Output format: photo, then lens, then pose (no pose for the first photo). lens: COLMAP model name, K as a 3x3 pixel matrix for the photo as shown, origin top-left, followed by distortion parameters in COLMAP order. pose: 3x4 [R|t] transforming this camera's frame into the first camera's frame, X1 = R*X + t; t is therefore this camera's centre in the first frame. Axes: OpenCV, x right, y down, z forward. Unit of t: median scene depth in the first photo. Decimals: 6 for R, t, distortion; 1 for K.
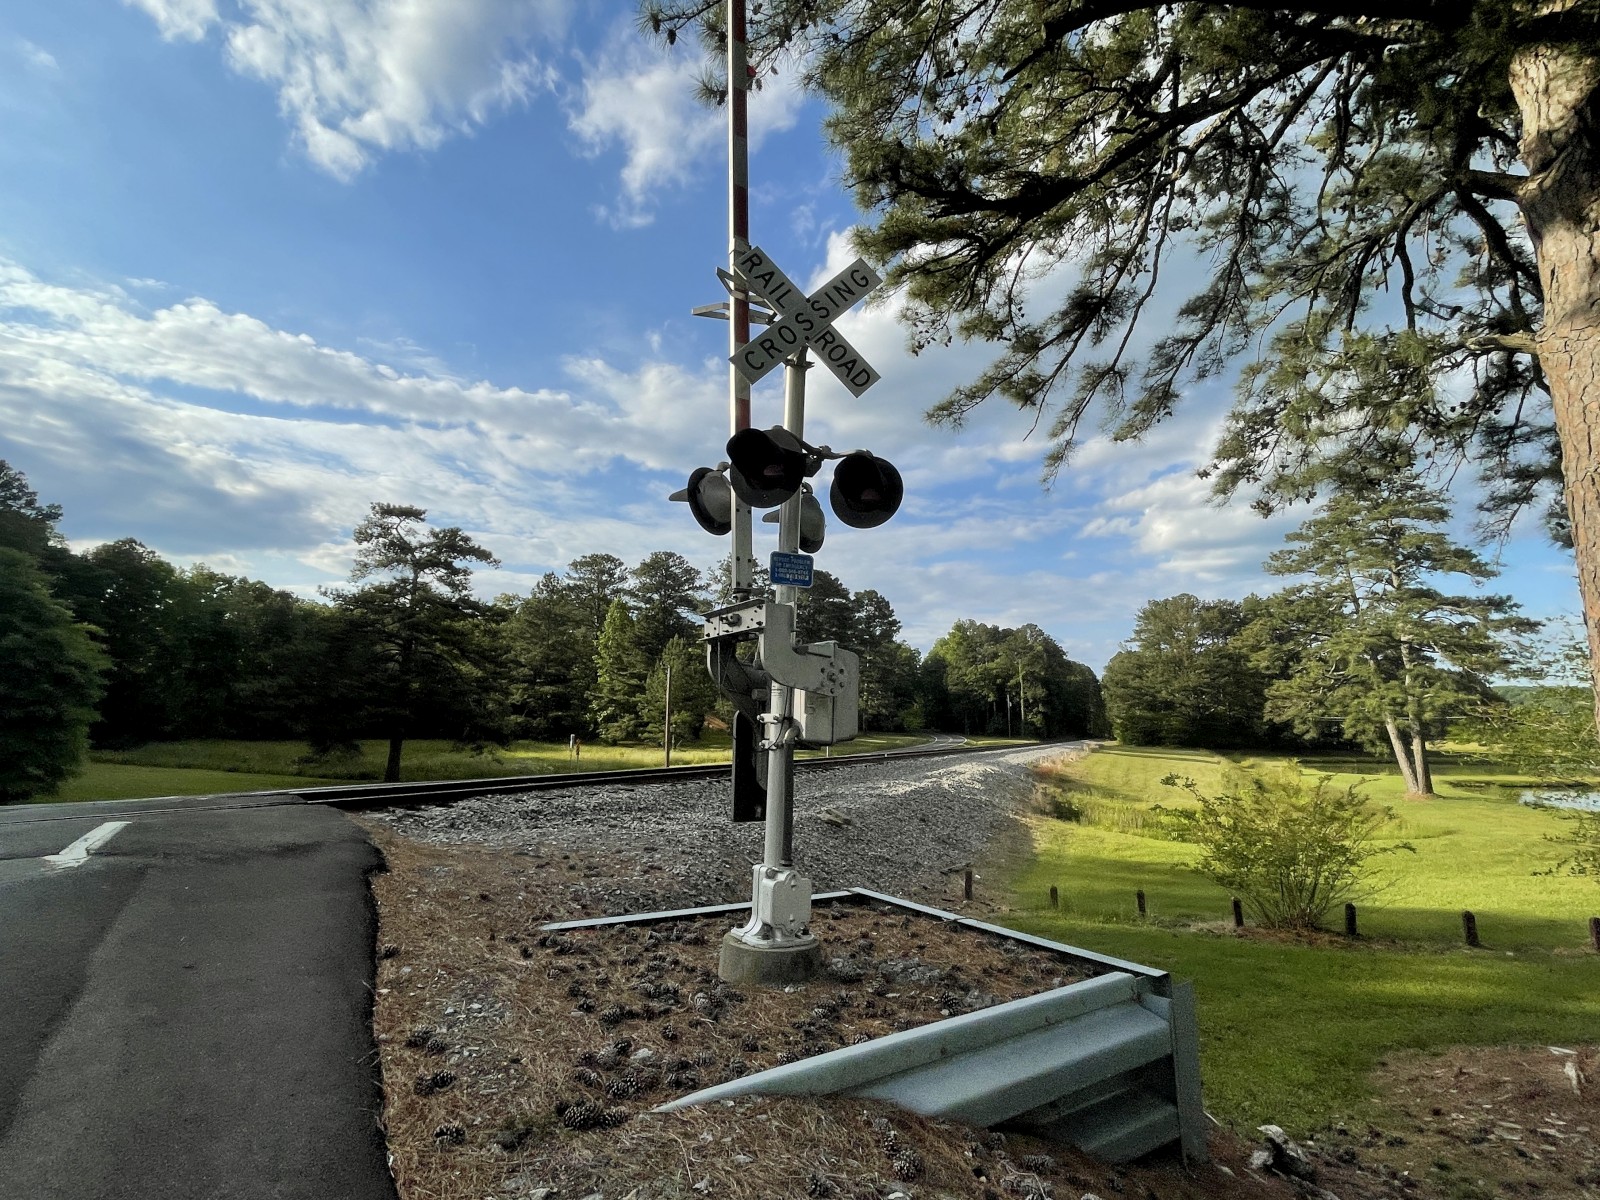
lens RADIAL K [[770.1, 0, 805.4], [0, 770.1, 602.3], [0, 0, 1]] dist [-0.005513, 0.000804]
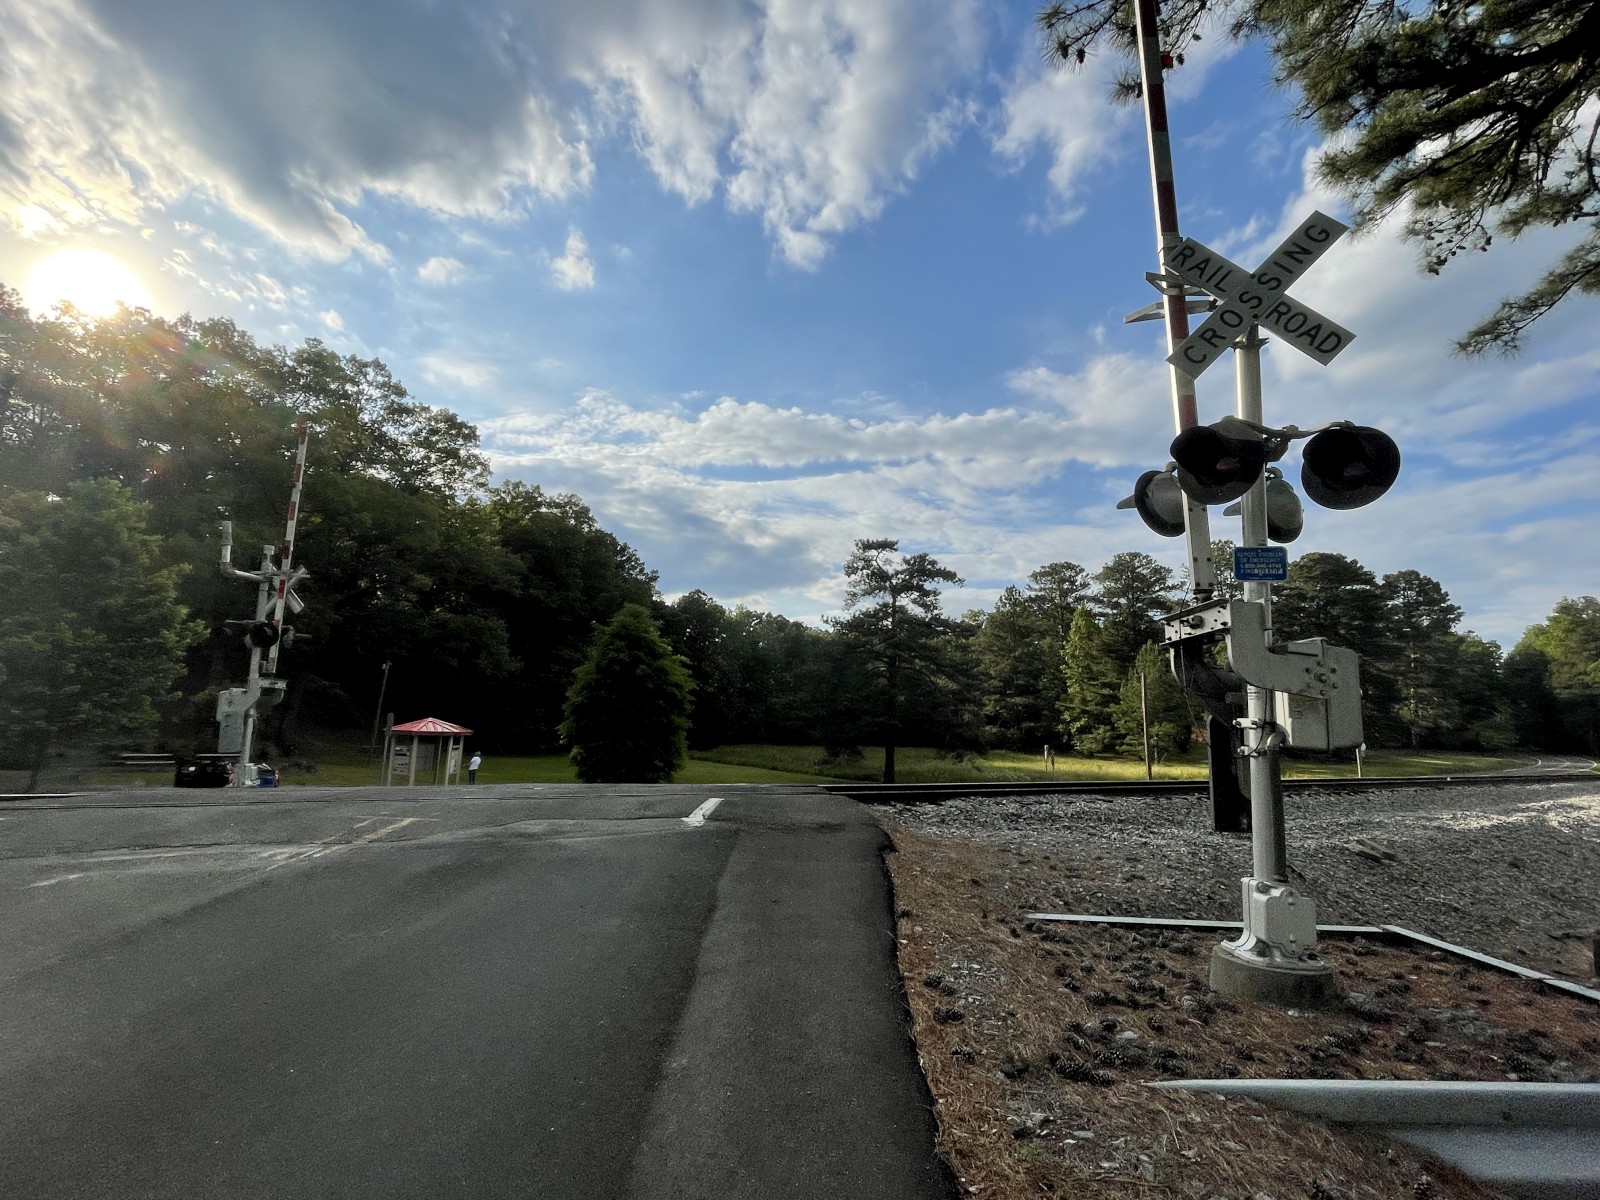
lens RADIAL K [[770.1, 0, 805.4], [0, 770.1, 602.3], [0, 0, 1]] dist [-0.005513, 0.000804]
pose [[0.831162, -0.080847, -0.550121, 0.003067], [0.073077, 0.996674, -0.036062, -0.000288], [0.551207, -0.010228, 0.834306, -0.007802]]
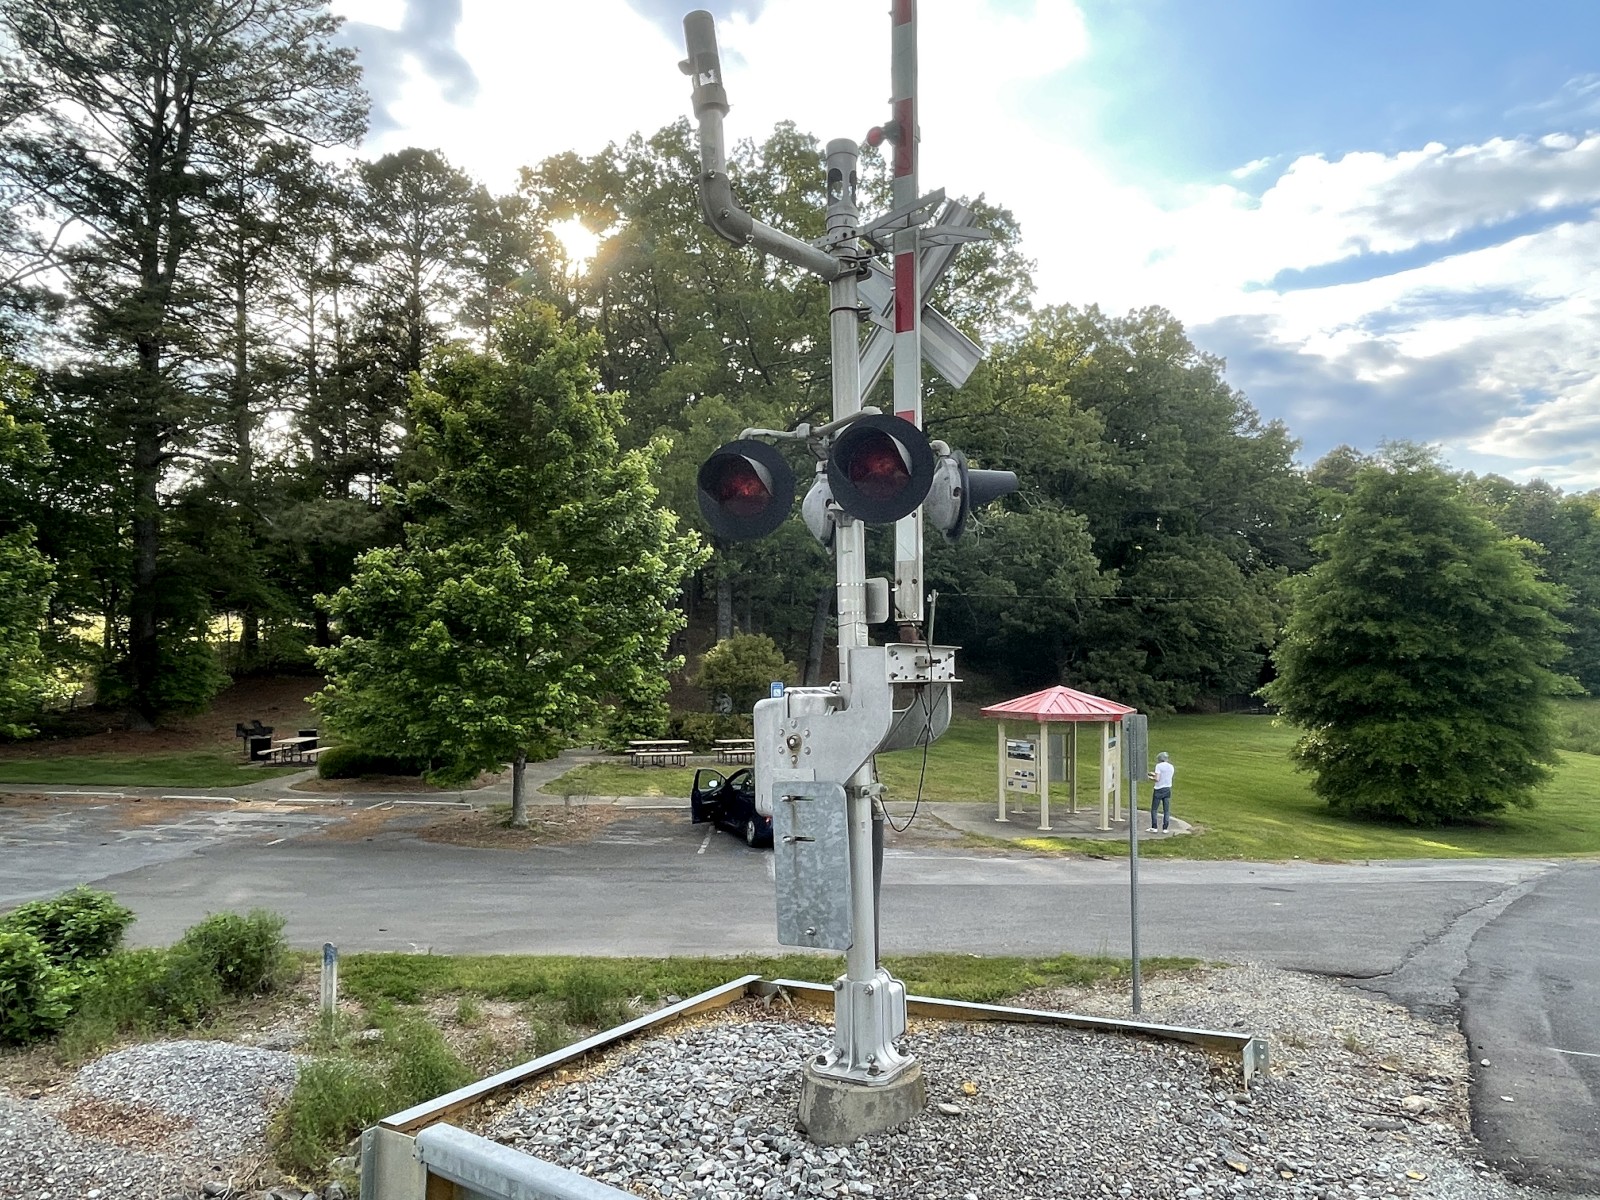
lens RADIAL K [[1044.7, 0, 800.0], [0, 1044.7, 600.0], [0, 0, 1]] dist [-0.006636, -0.000558]
pose [[0.388993, -0.064696, -0.918966, -0.226979], [0.148283, 0.988921, -0.006854, -0.001766], [0.909229, -0.133601, 0.394277, 0.070140]]
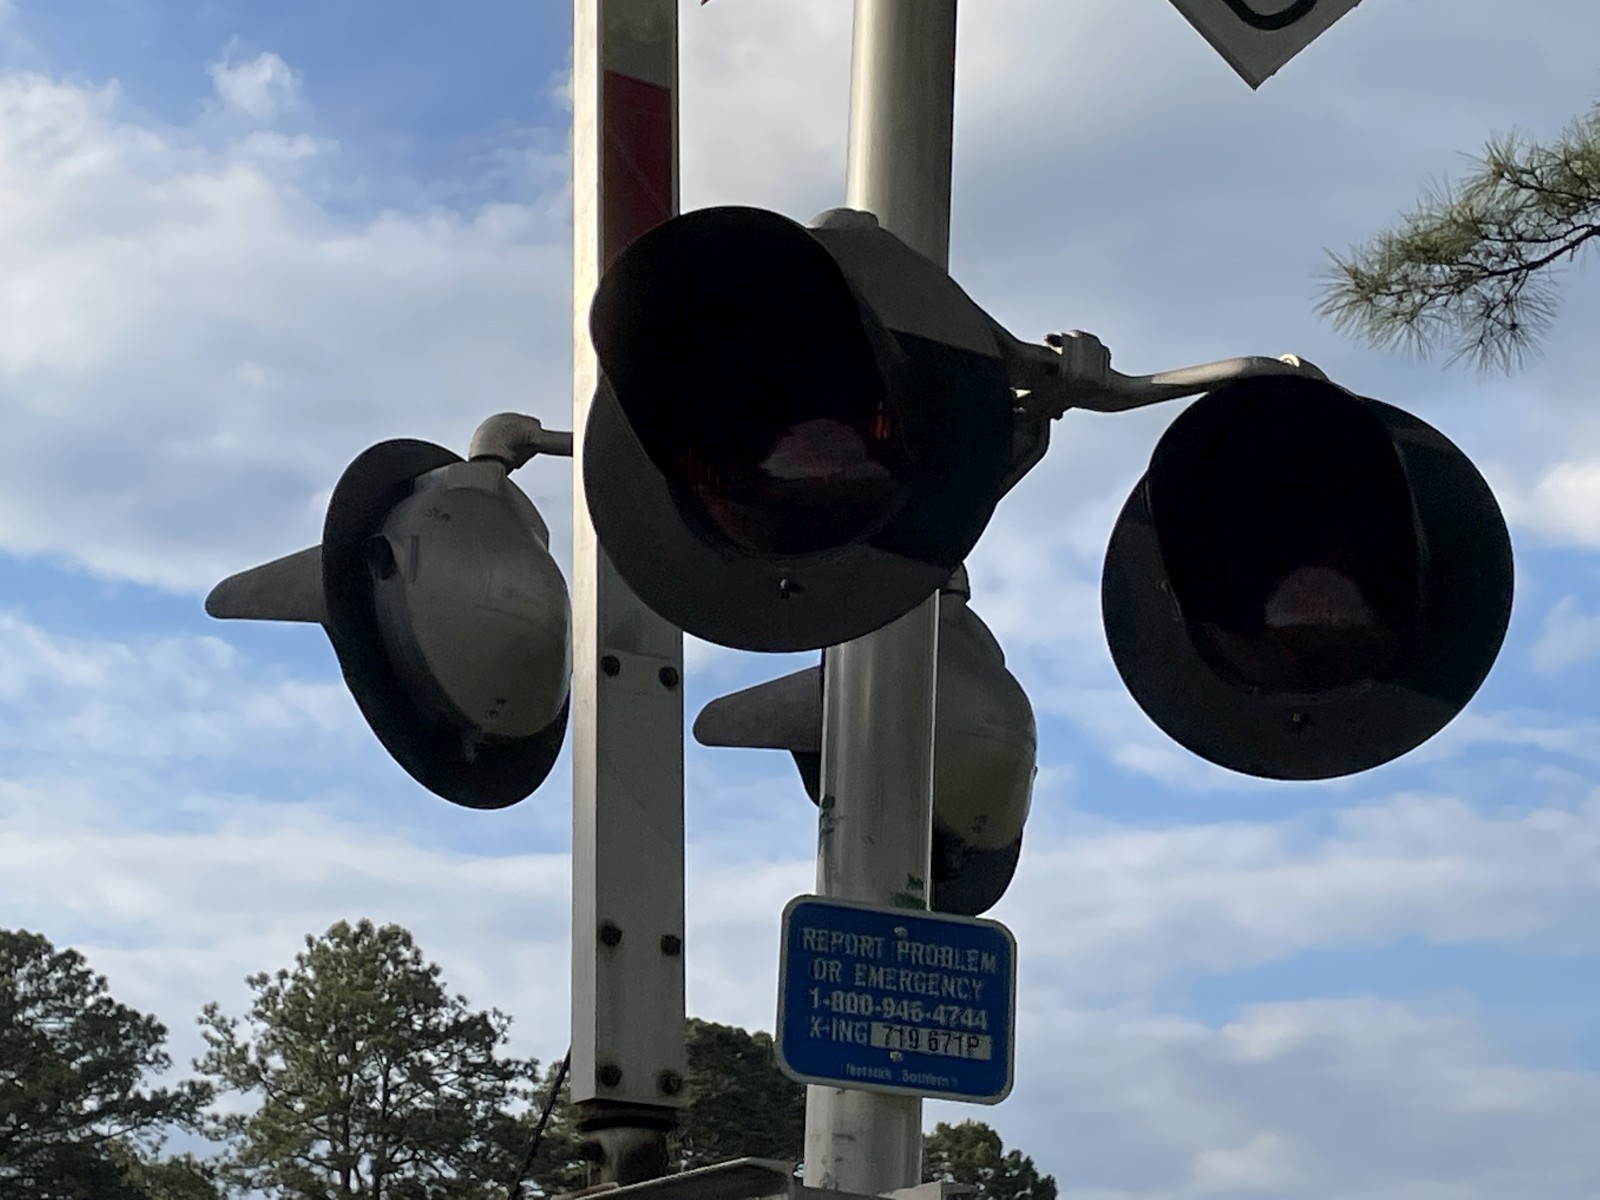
lens RADIAL K [[3560.8, 0, 800.0], [0, 3560.8, 600.0], [0, 0, 1]] dist [0.092936, 0.337838]
pose [[0.999043, 0.019125, 0.039331, -0.007111], [-0.012558, 0.986890, -0.160902, -0.000057], [-0.041893, 0.160254, 0.986186, 0.015794]]
